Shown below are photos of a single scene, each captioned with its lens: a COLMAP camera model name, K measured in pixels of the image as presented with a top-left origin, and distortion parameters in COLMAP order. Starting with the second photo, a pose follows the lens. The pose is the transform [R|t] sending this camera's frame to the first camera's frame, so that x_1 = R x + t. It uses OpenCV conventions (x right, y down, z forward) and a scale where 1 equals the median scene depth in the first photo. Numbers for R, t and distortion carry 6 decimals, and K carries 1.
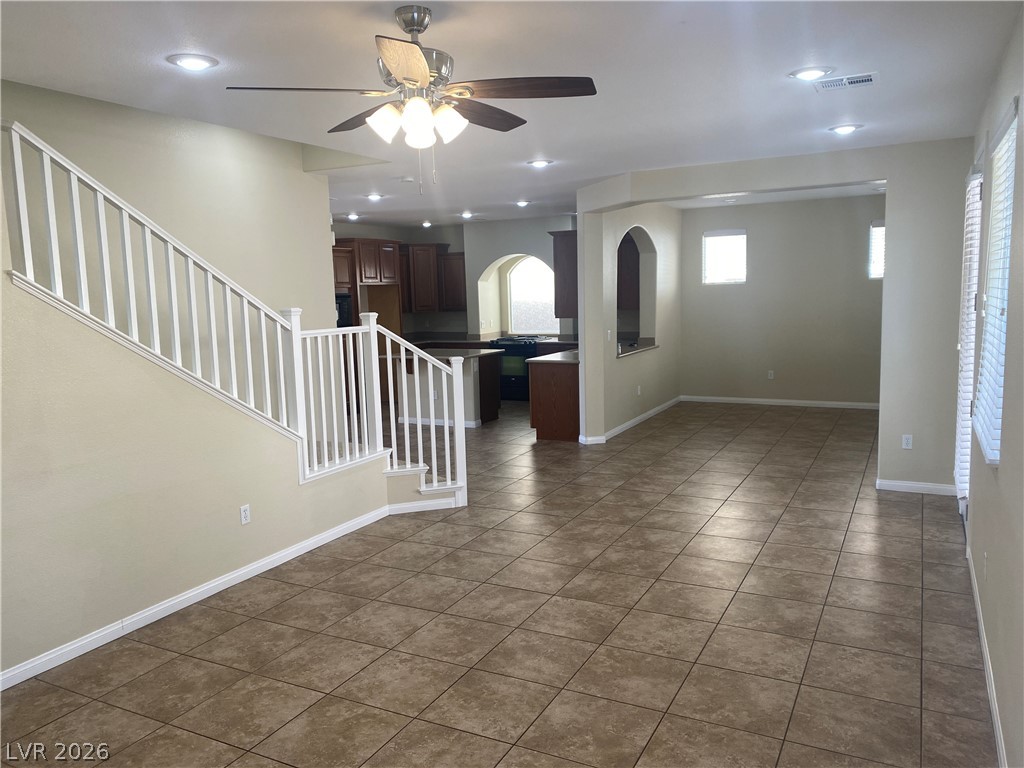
lens RADIAL K [[777.7, 0, 510.4], [0, 777.7, 385.6], [0, 0, 1]] dist [0.003959, 0.000329]
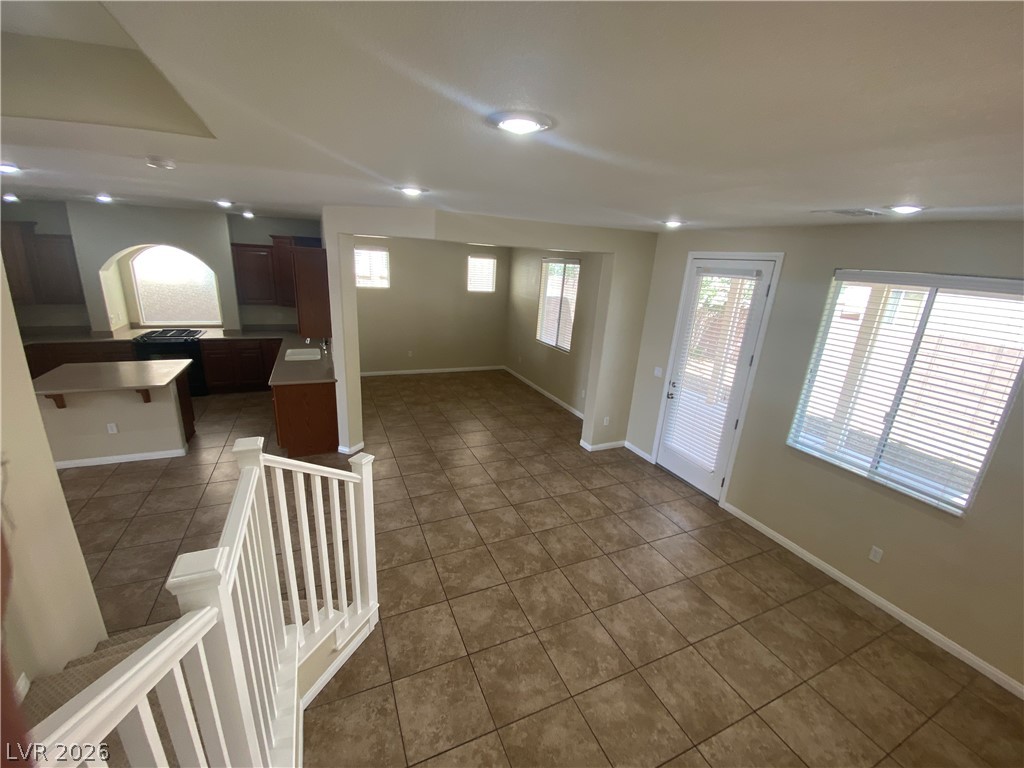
lens RADIAL K [[418.4, 0, 512.0], [0, 418.4, 380.6], [0, 0, 1]] dist [-0.002622, -0.000947]
pose [[0.614190, -0.159015, 0.772972, -0.284482], [0.022034, 0.982562, 0.184624, -0.182219], [-0.788851, -0.096363, 0.606983, 0.678091]]
